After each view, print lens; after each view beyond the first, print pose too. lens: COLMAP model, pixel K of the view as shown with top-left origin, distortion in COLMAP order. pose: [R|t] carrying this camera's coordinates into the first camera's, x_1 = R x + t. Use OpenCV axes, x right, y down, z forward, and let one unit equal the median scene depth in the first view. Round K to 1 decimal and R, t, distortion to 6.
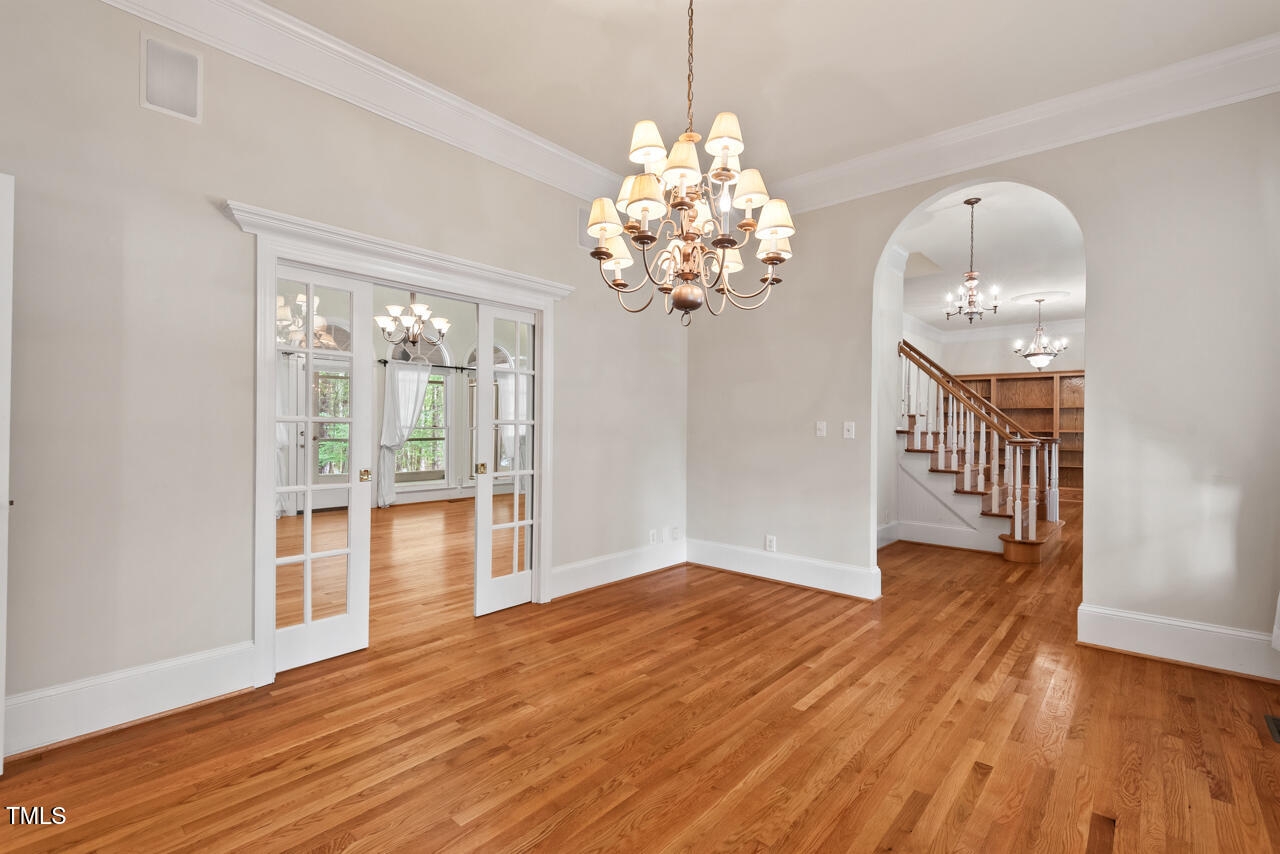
lens RADIAL K [[576.2, 0, 642.0], [0, 576.2, 418.3], [0, 0, 1]] dist [0.026786, -0.010372]
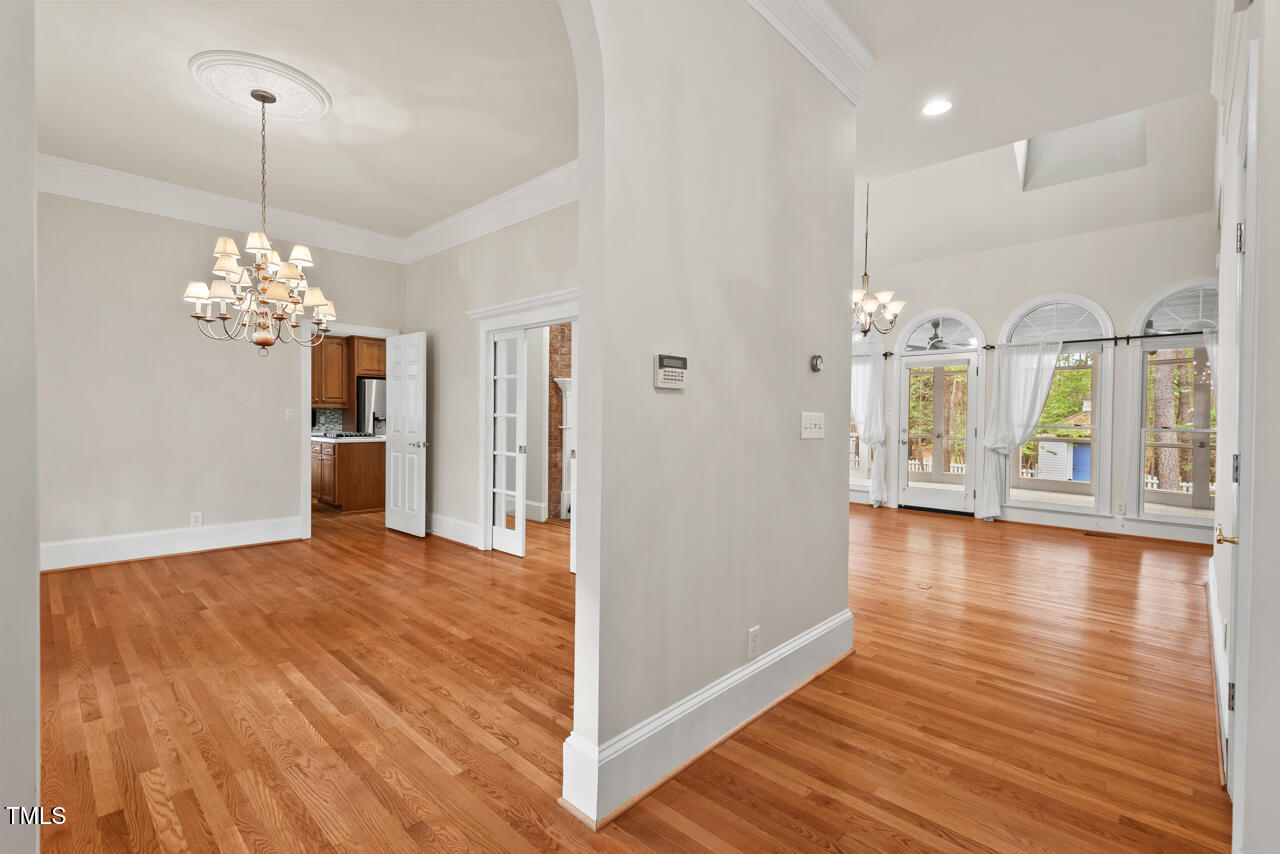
lens RADIAL K [[576.2, 0, 643.5], [0, 576.2, 421.4], [0, 0, 1]] dist [0.026786, -0.010372]
pose [[-0.033505, 0.006573, -0.999417, 0.523273], [0.000946, 0.999978, 0.006545, 0.004696], [0.999438, -0.000726, -0.033510, 0.656804]]
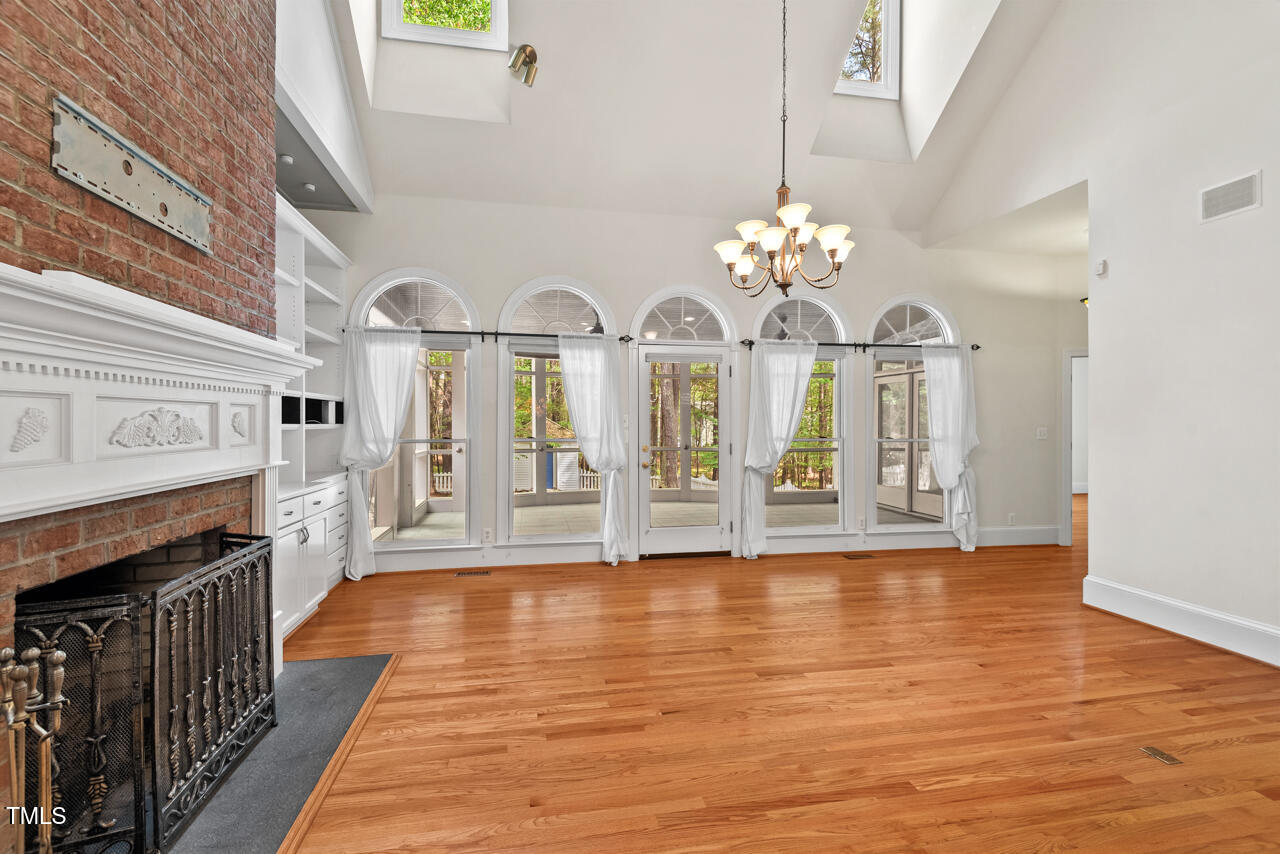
lens RADIAL K [[576.2, 0, 639.2], [0, 576.2, 422.7], [0, 0, 1]] dist [0.026786, -0.010372]
pose [[0.795972, -0.004951, -0.605313, -0.174939], [0.009485, 0.999946, 0.004295, -0.009995], [0.605259, -0.009160, 0.795976, 0.483226]]
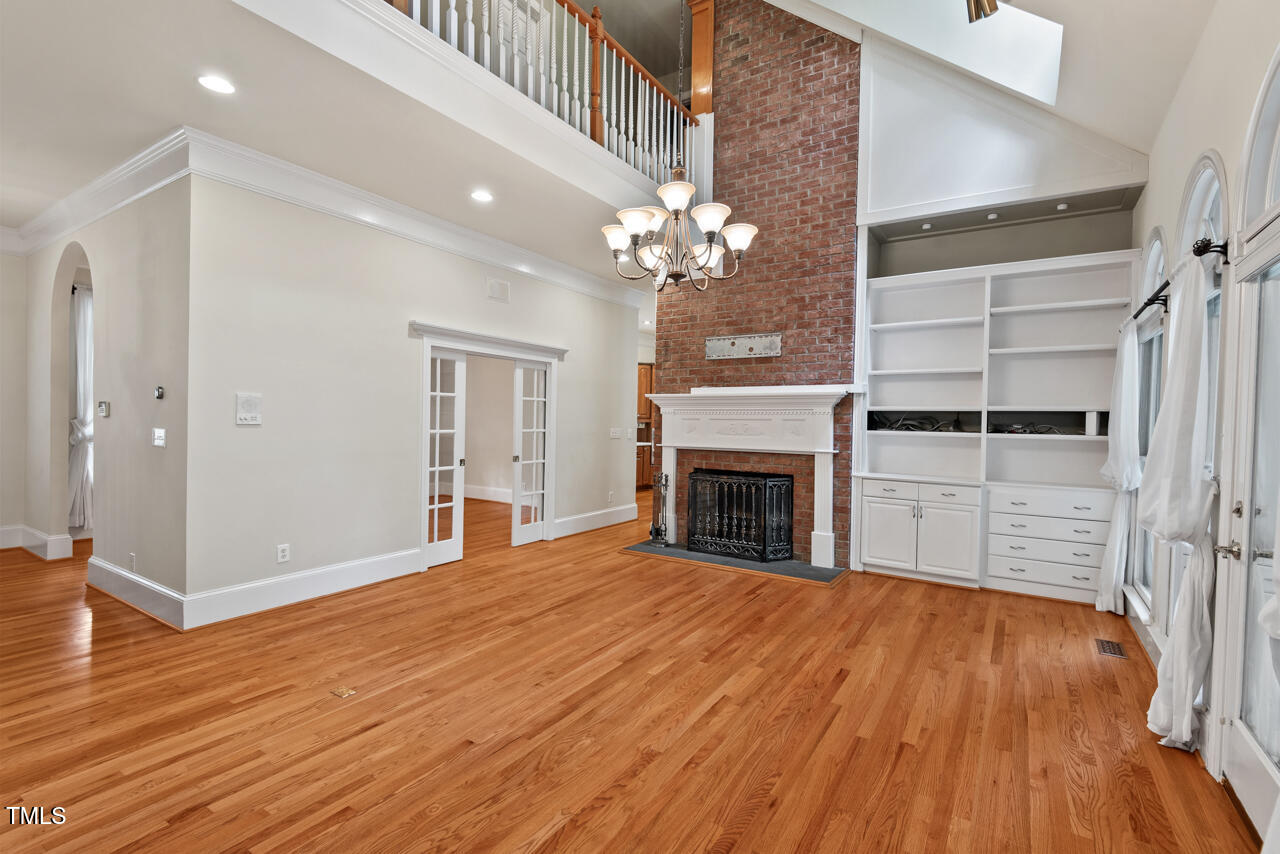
lens RADIAL K [[576.2, 0, 653.5], [0, 576.2, 425.8], [0, 0, 1]] dist [0.026786, -0.010372]
pose [[-0.987043, -0.019542, -0.159260, -0.295673], [-0.019668, 0.999806, -0.000784, -0.009672], [0.159244, 0.002359, -0.987236, 1.420403]]
